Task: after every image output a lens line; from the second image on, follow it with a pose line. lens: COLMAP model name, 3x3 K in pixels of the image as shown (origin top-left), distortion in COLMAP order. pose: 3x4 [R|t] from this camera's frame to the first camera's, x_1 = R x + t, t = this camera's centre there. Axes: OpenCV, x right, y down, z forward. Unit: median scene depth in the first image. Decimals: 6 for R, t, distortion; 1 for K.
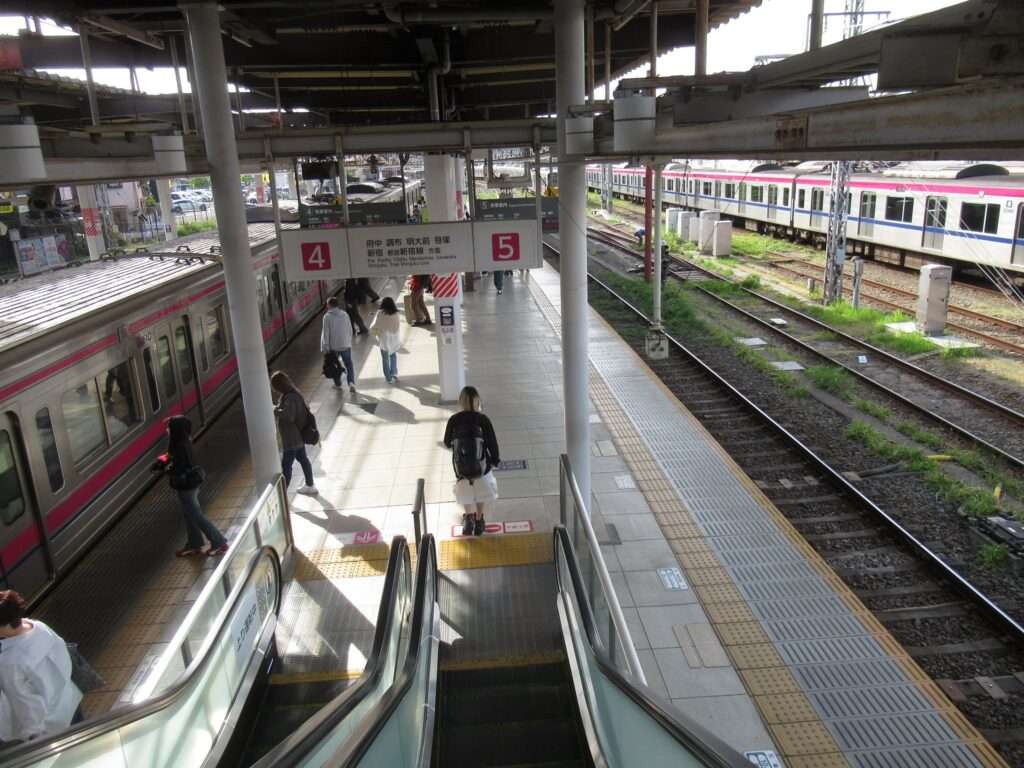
lens RADIAL K [[767.2, 0, 509.8], [0, 767.2, 396.8], [0, 0, 1]] dist [-0.000505, 0.000706]
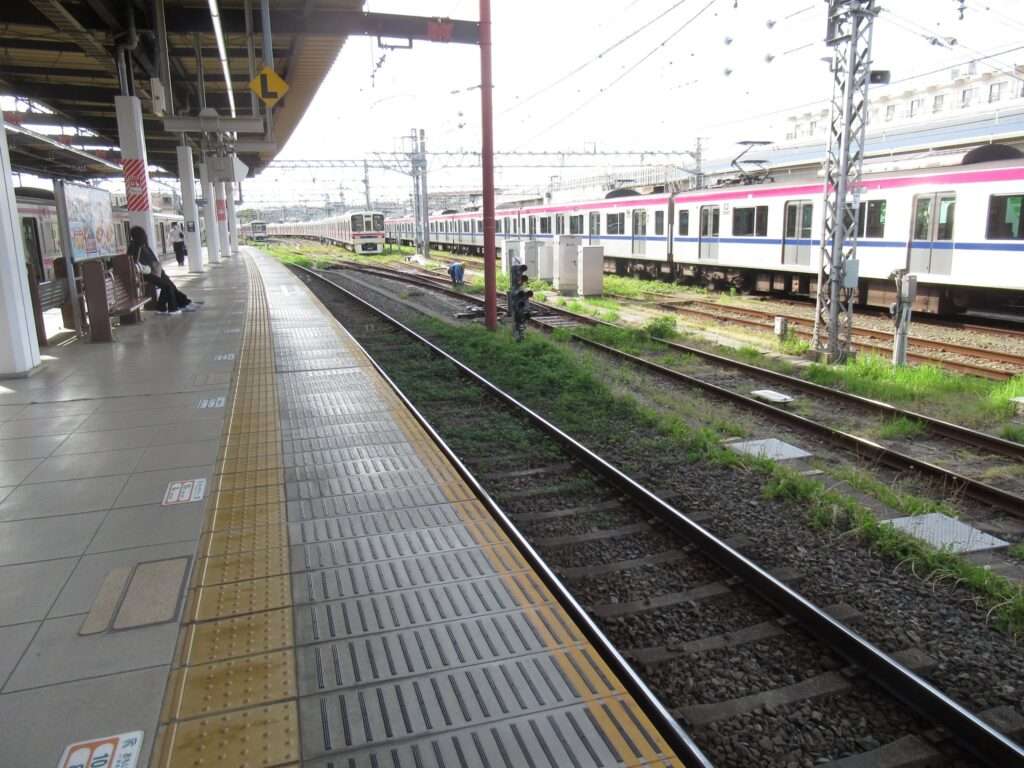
lens RADIAL K [[767.2, 0, 509.8], [0, 767.2, 396.8], [0, 0, 1]] dist [-0.000505, 0.000706]
pose [[0.973362, -0.025726, 0.227825, 0.044220], [0.045110, 0.995751, -0.080287, -0.039117], [-0.224791, 0.088425, 0.970386, 0.331046]]
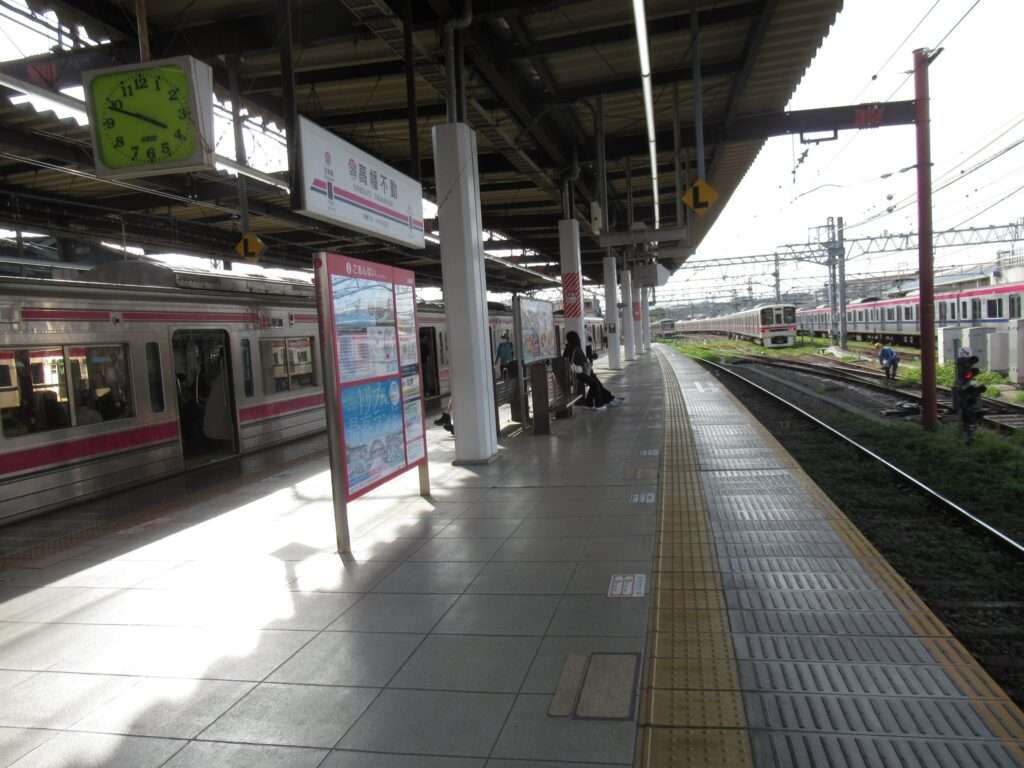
lens RADIAL K [[767.2, 0, 509.8], [0, 767.2, 396.8], [0, 0, 1]] dist [-0.000505, 0.000706]
pose [[0.960712, 0.002968, -0.277533, 0.038266], [-0.059686, 0.978757, -0.196144, -0.040676], [0.271055, 0.205003, 0.940480, 0.330968]]
